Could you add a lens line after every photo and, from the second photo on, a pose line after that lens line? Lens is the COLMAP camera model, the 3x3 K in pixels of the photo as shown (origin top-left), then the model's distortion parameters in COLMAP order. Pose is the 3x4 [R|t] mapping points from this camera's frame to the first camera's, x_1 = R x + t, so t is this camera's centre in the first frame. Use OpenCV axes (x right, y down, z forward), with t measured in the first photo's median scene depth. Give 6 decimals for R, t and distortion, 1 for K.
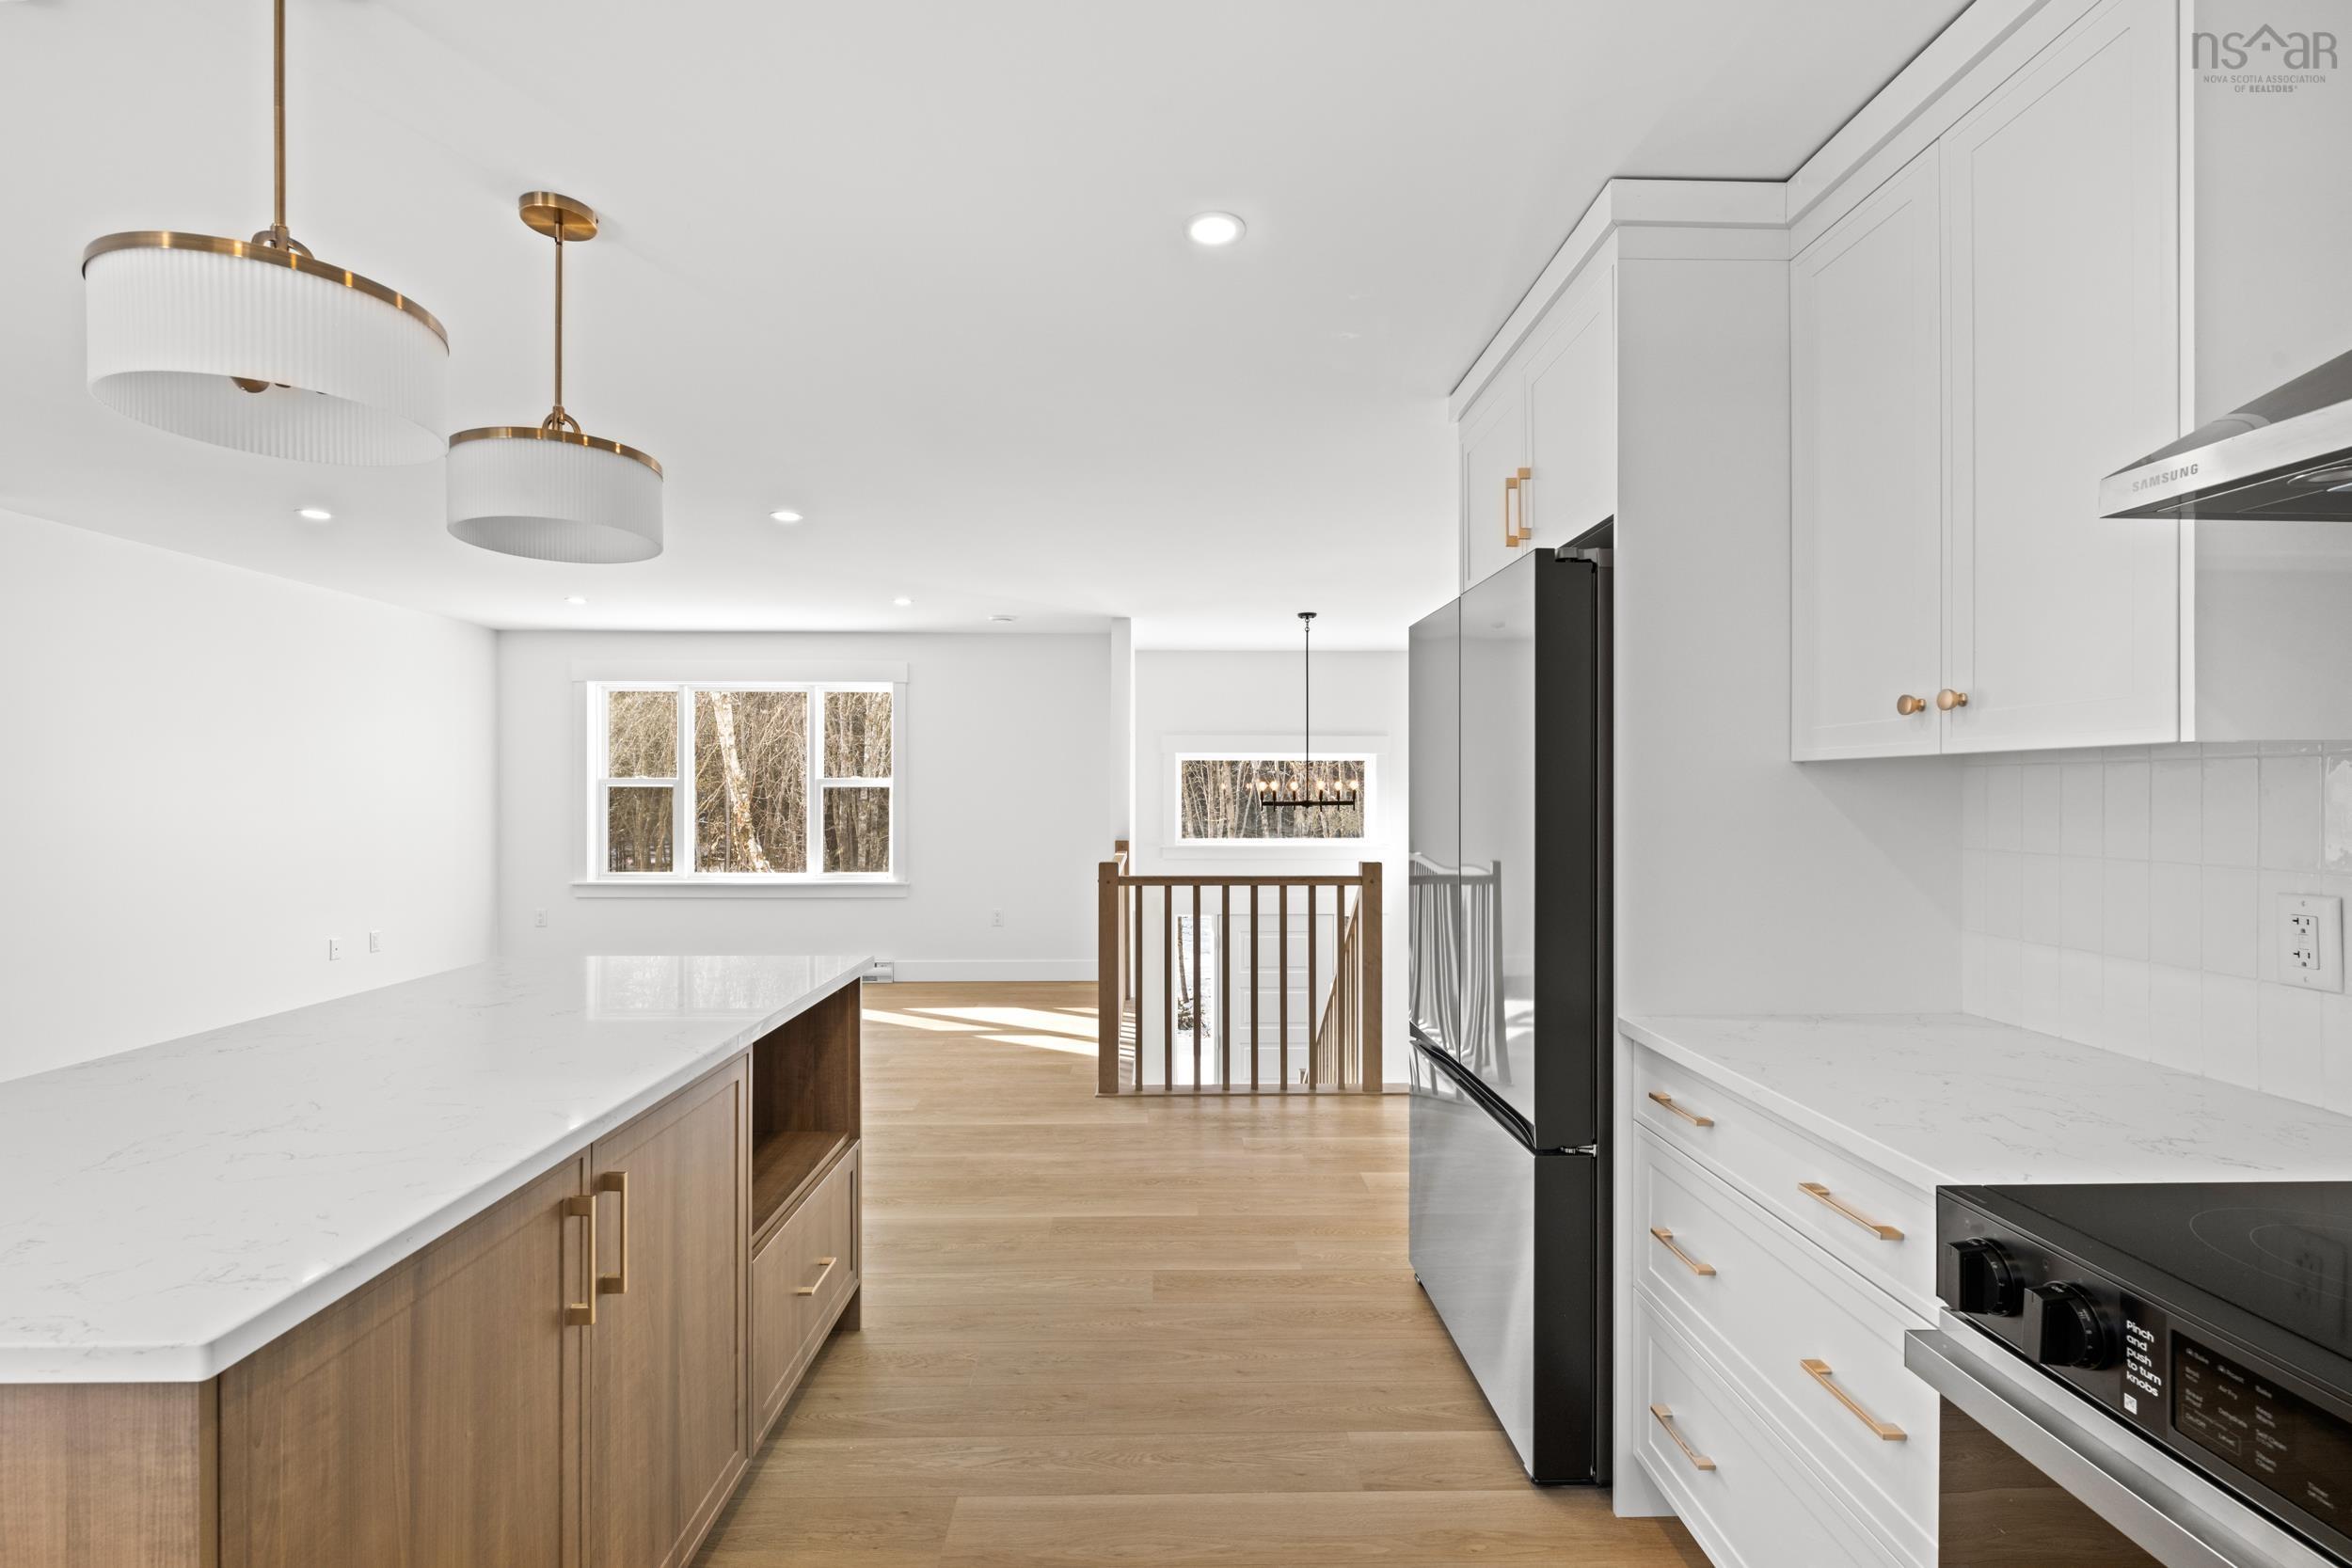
lens RADIAL K [[1046.7, 0, 1185.5], [0, 1046.7, 788.1], [0, 0, 1]] dist [0.000284, -0.000564]
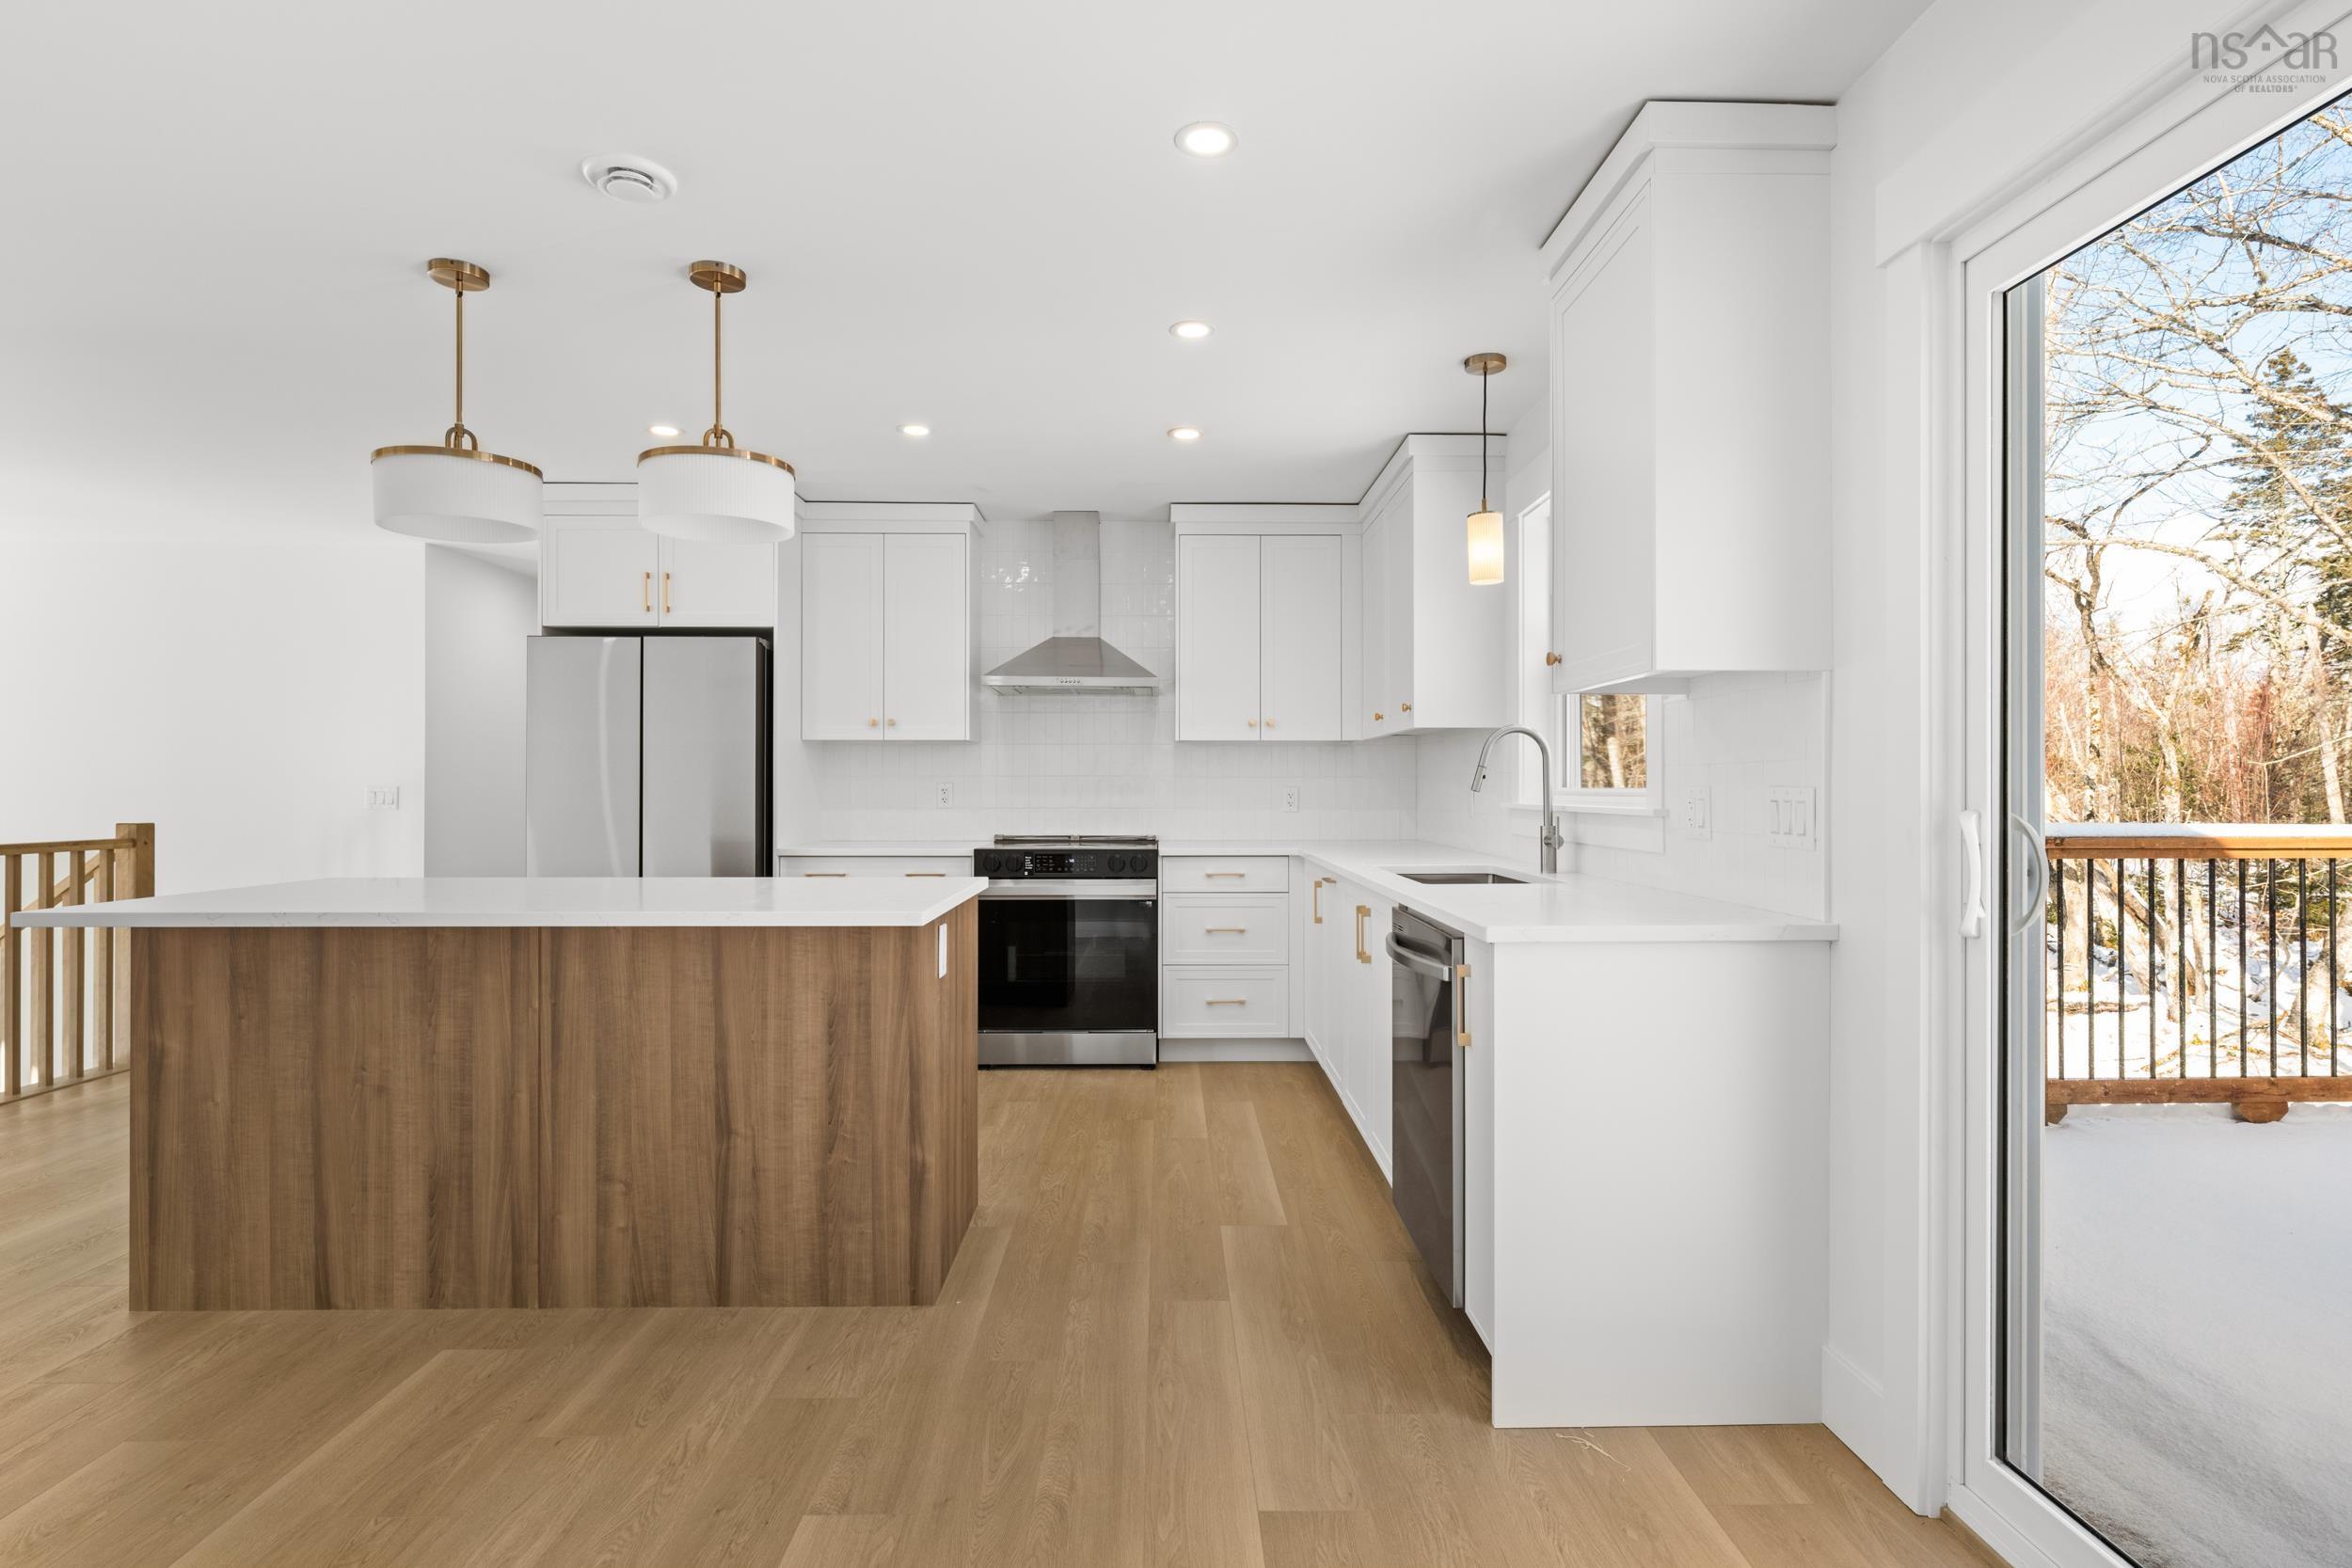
lens RADIAL K [[1157.3, 0, 1182.0], [0, 1157.3, 783.9], [0, 0, 1]] dist [-0.001926, -0.000923]
pose [[0.001438, 0.003281, 0.999994, -0.607019], [-0.005269, 0.999981, -0.003273, 0.023479], [-0.999985, -0.005264, 0.001455, 0.035347]]
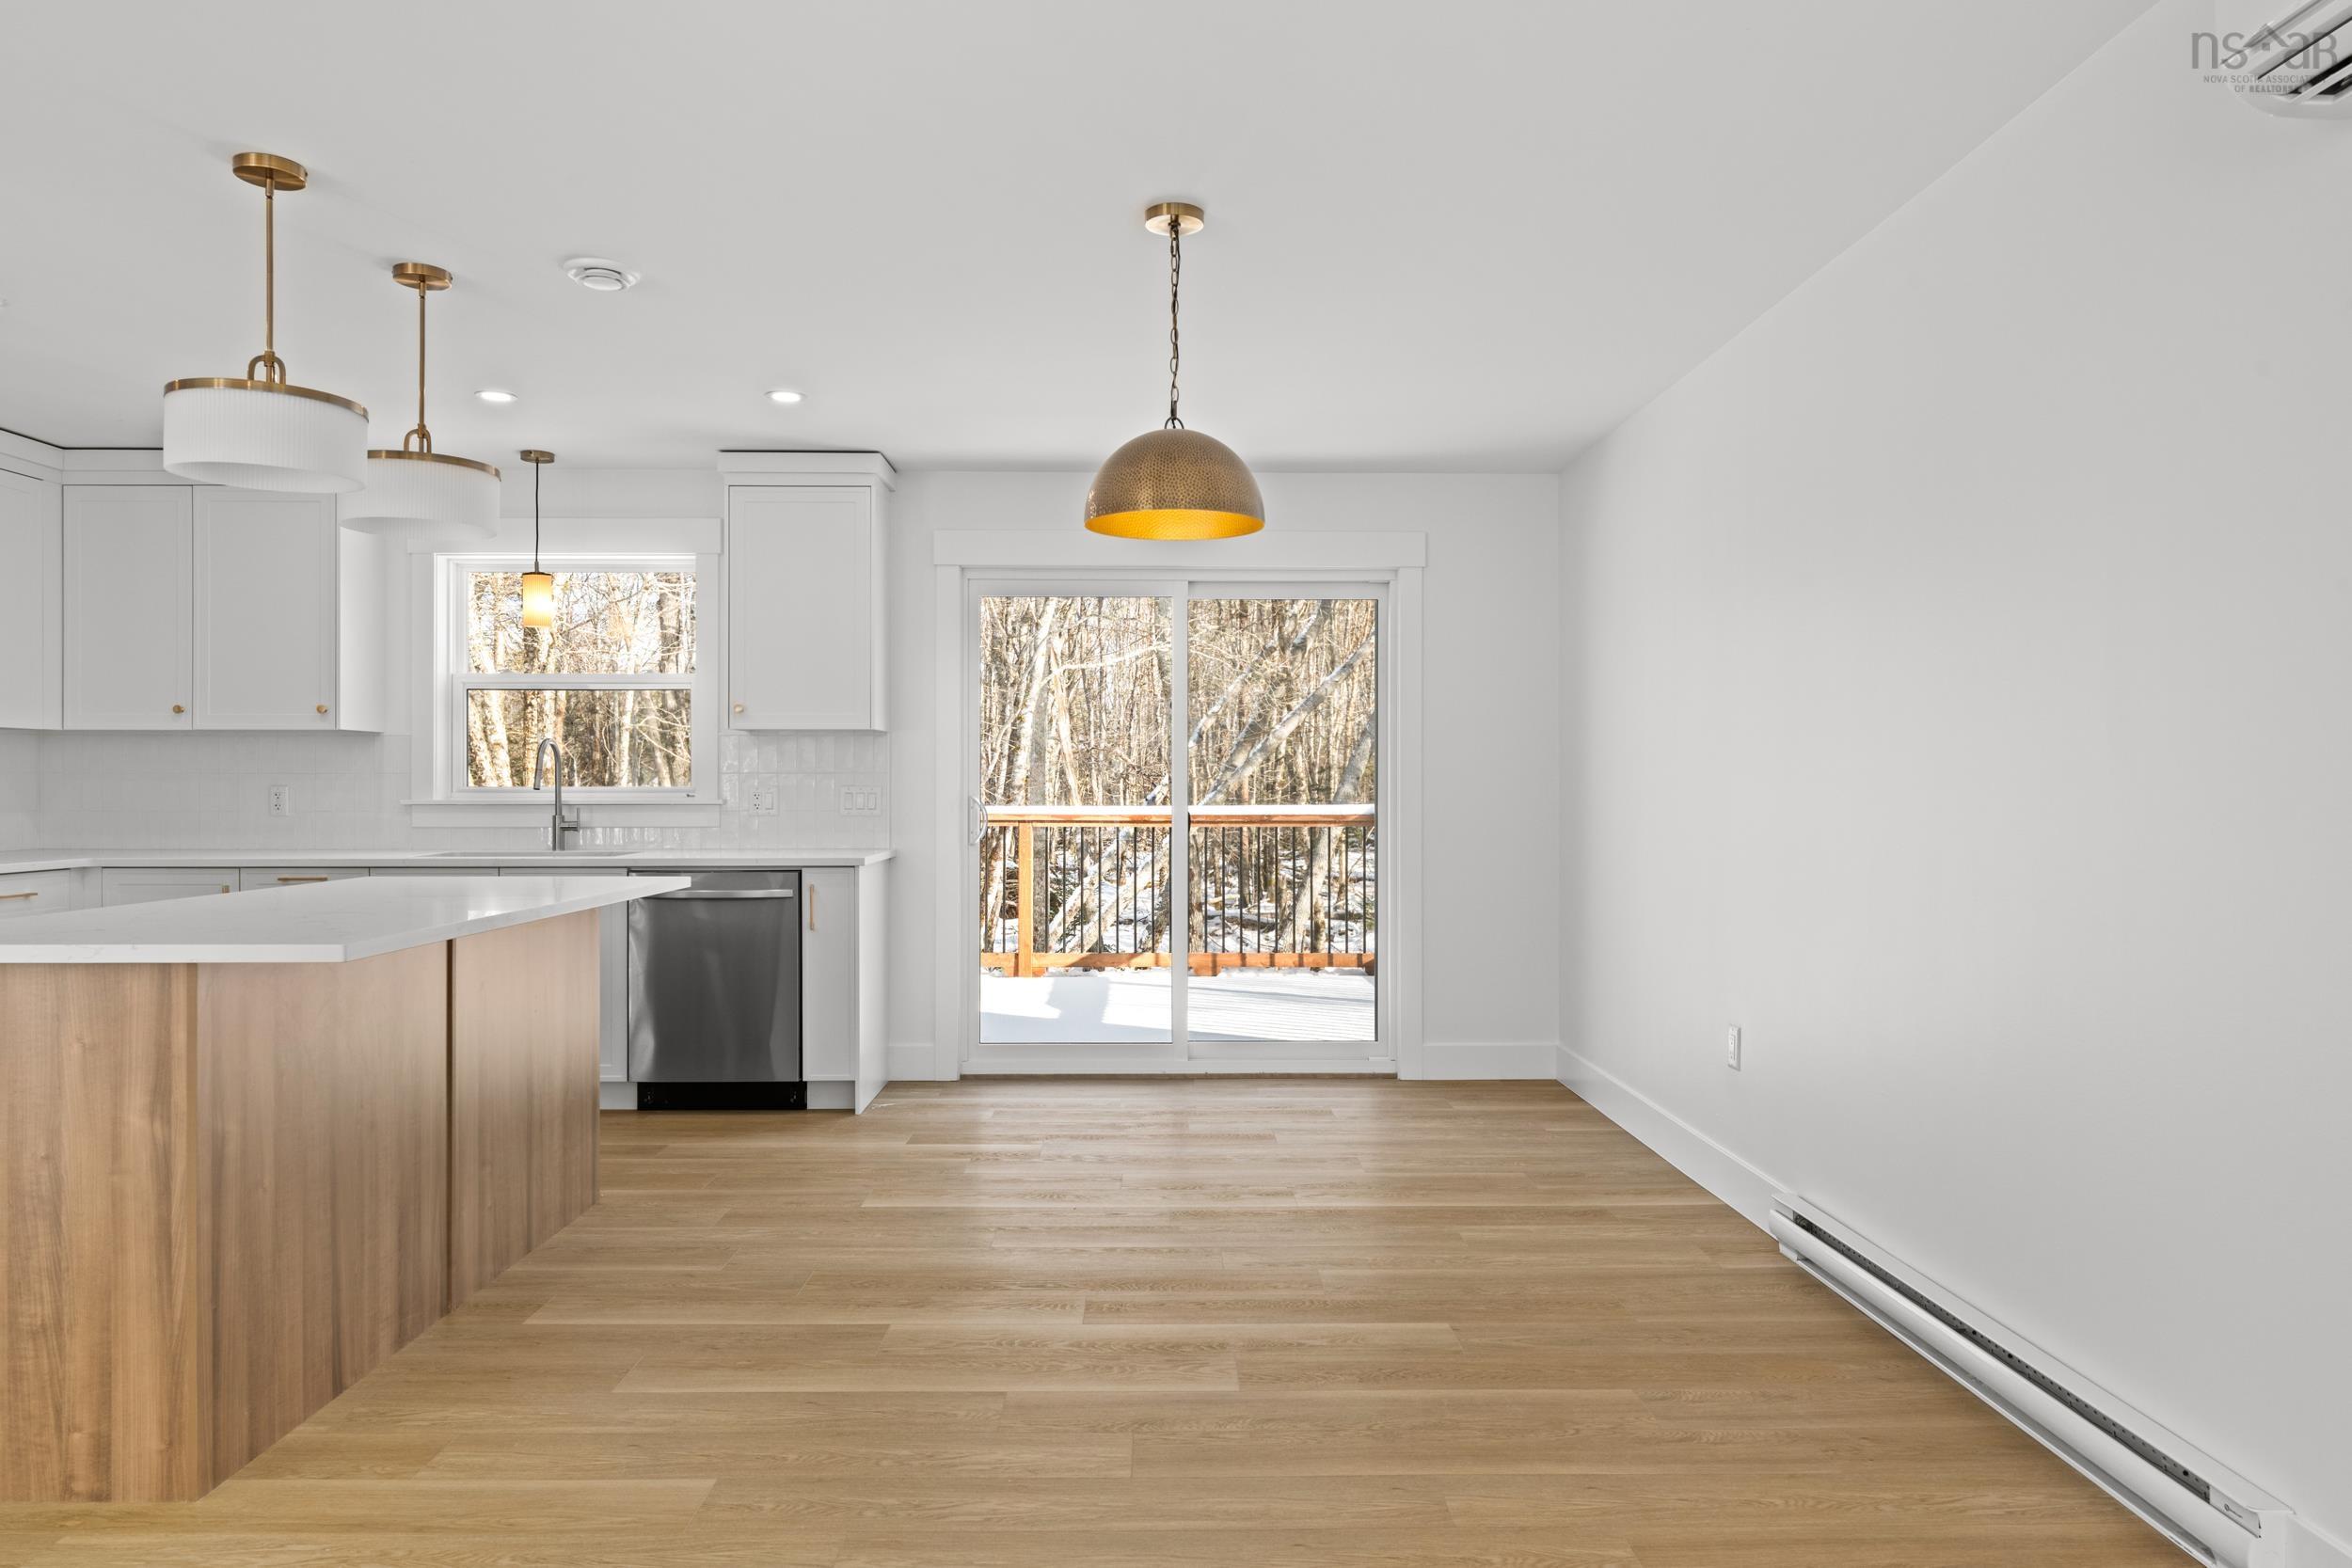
lens RADIAL K [[1511.5, 0, 1178.3], [0, 1511.5, 783.8], [0, 0, 1]] dist [-0.006451, 0.006823]
pose [[-0.999983, -0.001052, 0.005672, -0.463307], [-0.001088, 0.999979, -0.006338, 0.025711], [-0.005666, -0.006344, -0.999964, 0.765671]]
